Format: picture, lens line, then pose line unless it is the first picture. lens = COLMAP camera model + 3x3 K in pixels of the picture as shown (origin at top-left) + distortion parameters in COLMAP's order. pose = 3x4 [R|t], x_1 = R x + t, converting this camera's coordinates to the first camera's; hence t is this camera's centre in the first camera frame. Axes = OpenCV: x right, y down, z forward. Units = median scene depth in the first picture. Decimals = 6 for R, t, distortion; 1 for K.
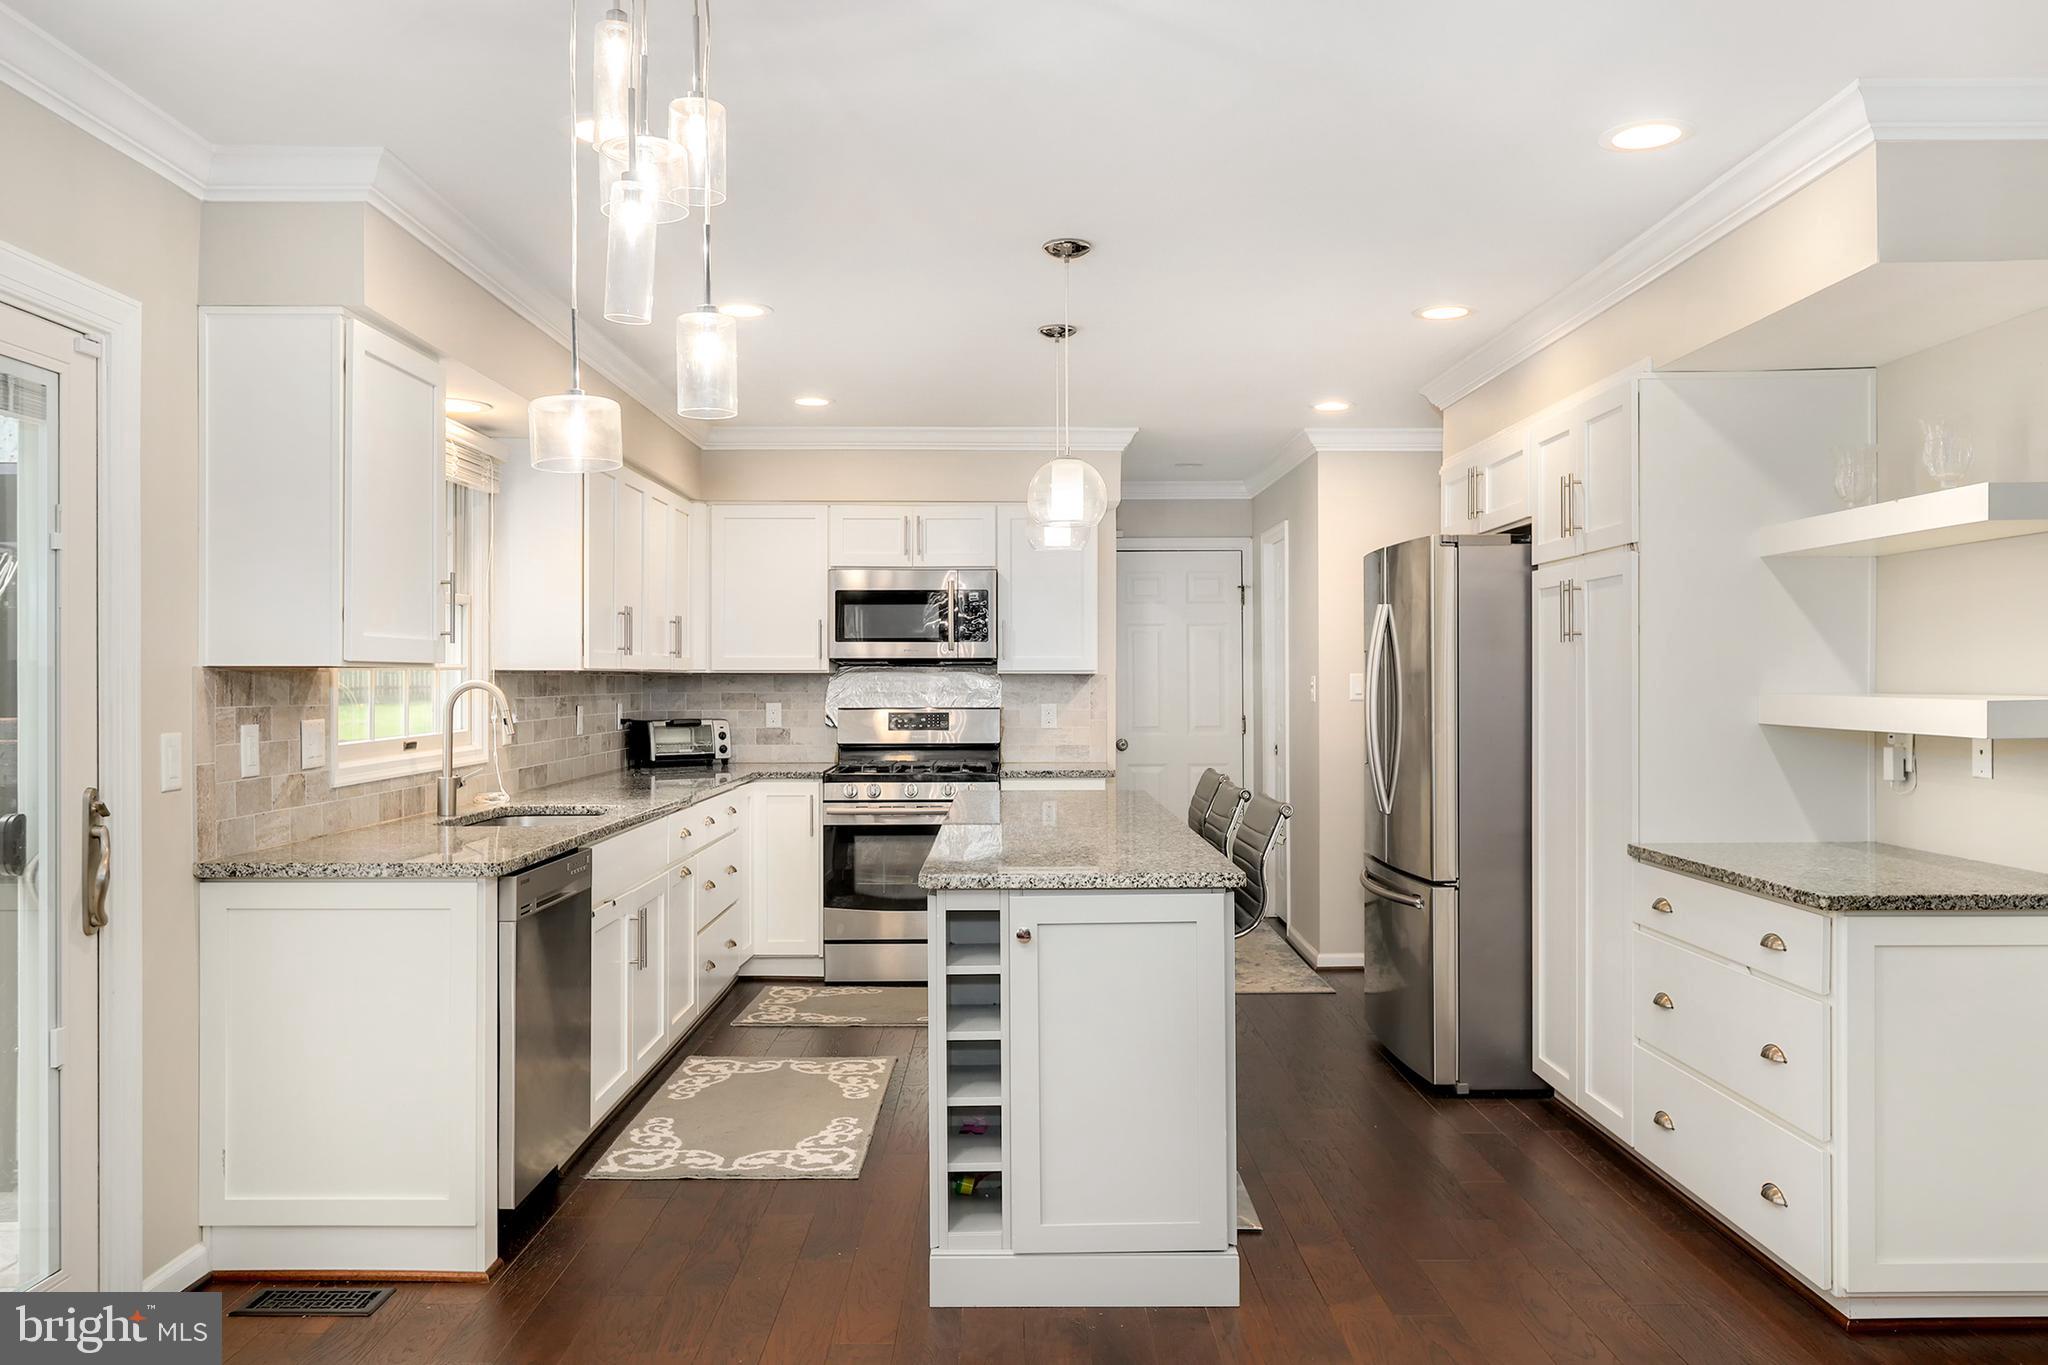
lens RADIAL K [[1489.4, 0, 1034.4], [0, 1489.4, 681.9], [0, 0, 1]] dist [-0.003075, -0.005882]
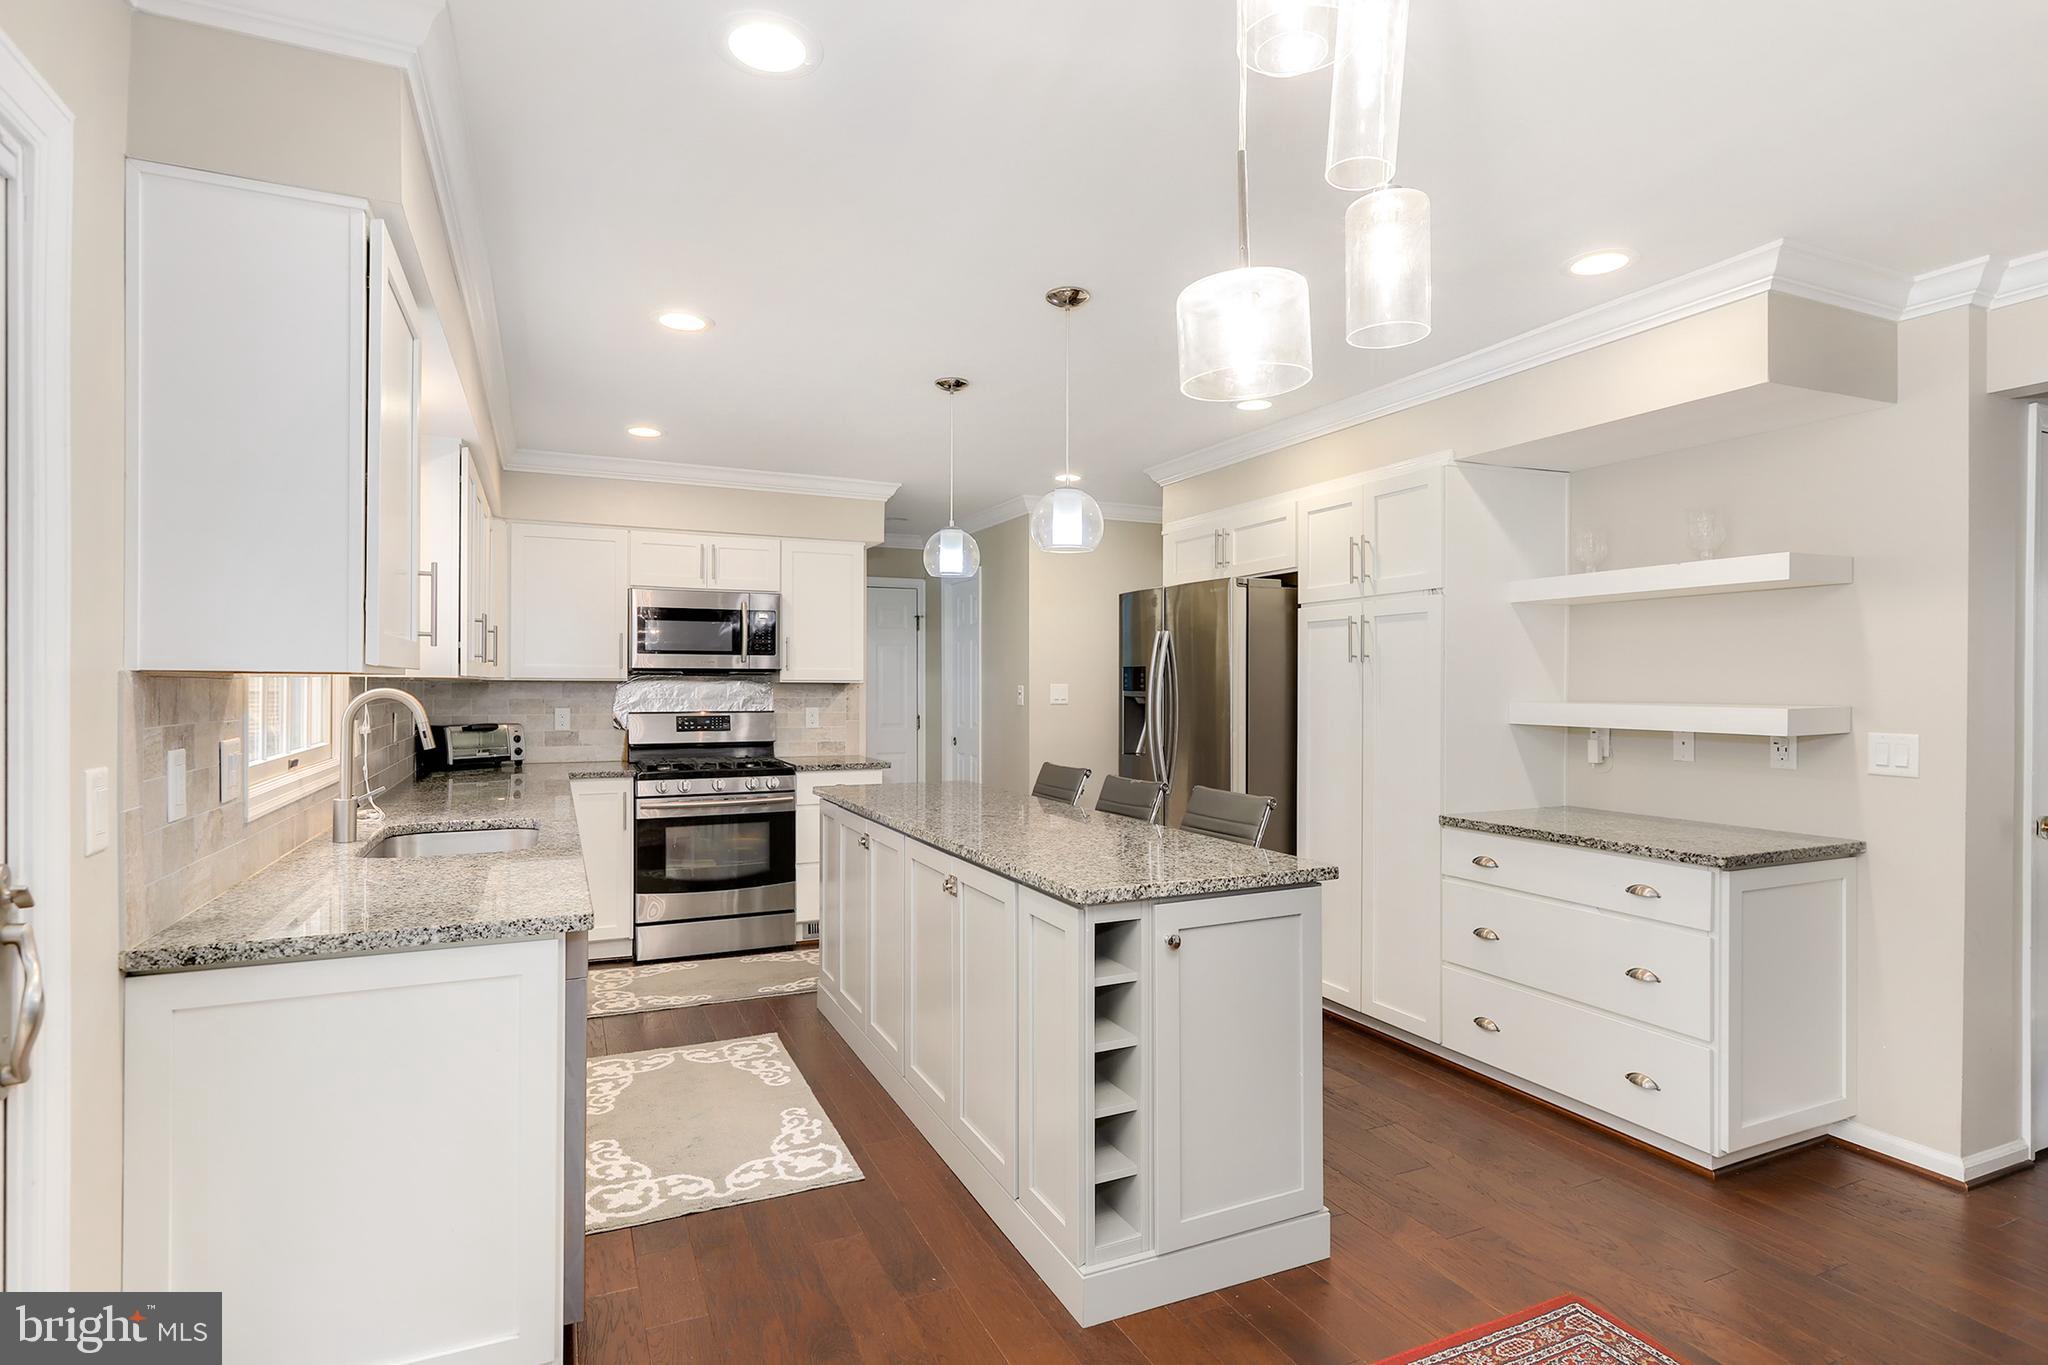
lens RADIAL K [[1019.7, 0, 1027.2], [0, 1019.7, 686.5], [0, 0, 1]] dist [-0.002436, 0.002761]
pose [[0.913299, 0.004208, 0.407269, -0.252338], [-0.003904, 0.999991, -0.001577, -0.002488], [-0.407272, -0.000149, 0.913307, 0.264222]]
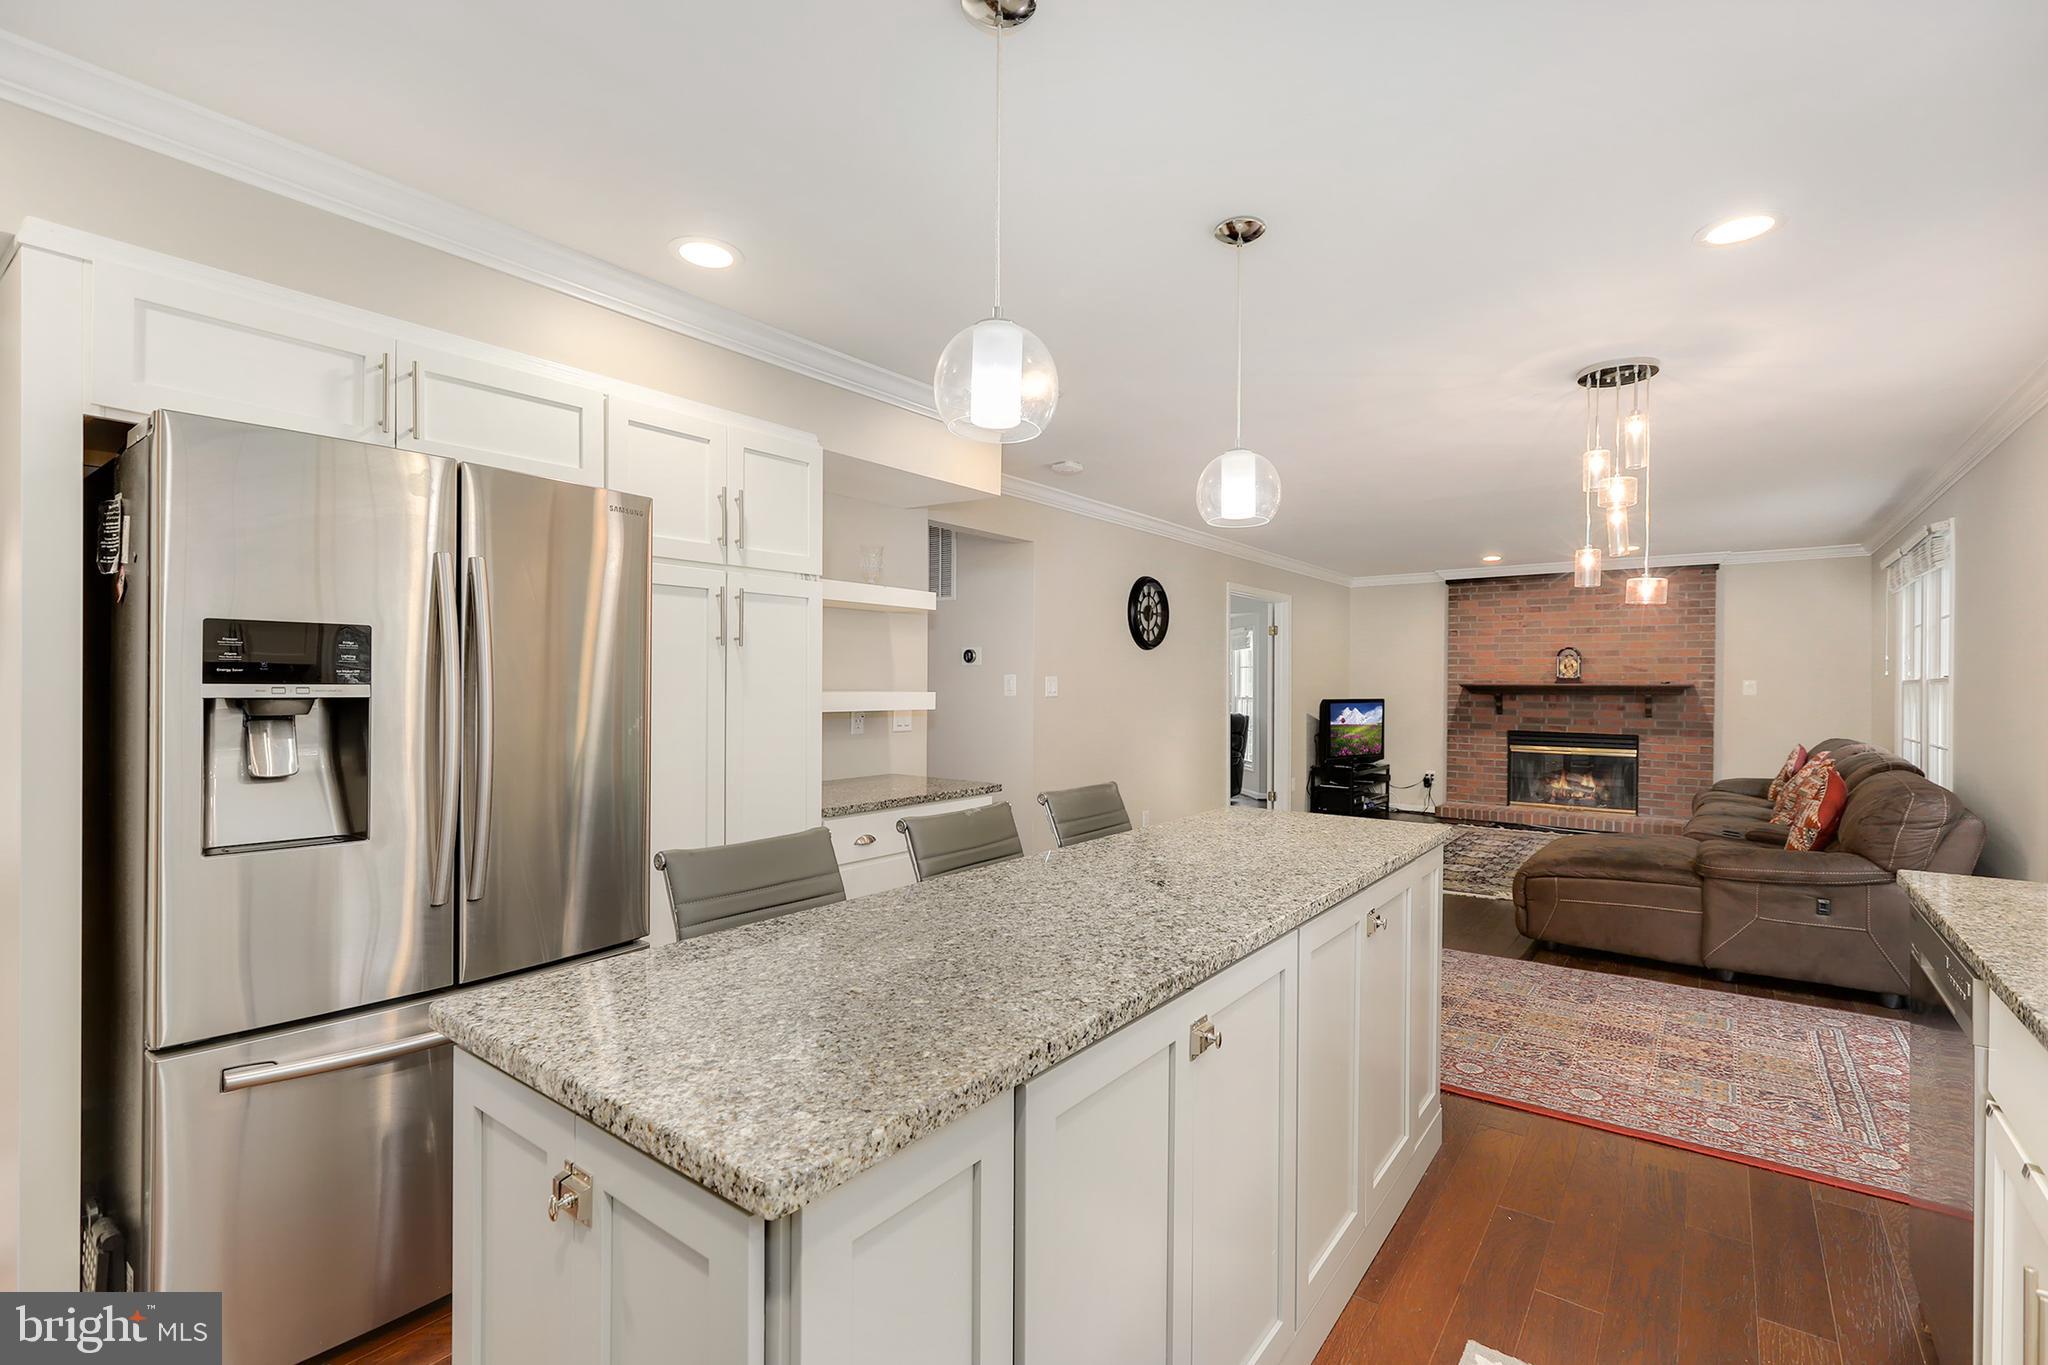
lens RADIAL K [[908.0, 0, 1021.7], [0, 908.0, 684.6], [0, 0, 1]] dist [-0.000086, -0.000570]
pose [[-0.786332, -0.003860, 0.617792, -0.181610], [-0.002800, 0.999992, 0.002684, -0.002316], [-0.617798, 0.000381, -0.786337, 1.253137]]
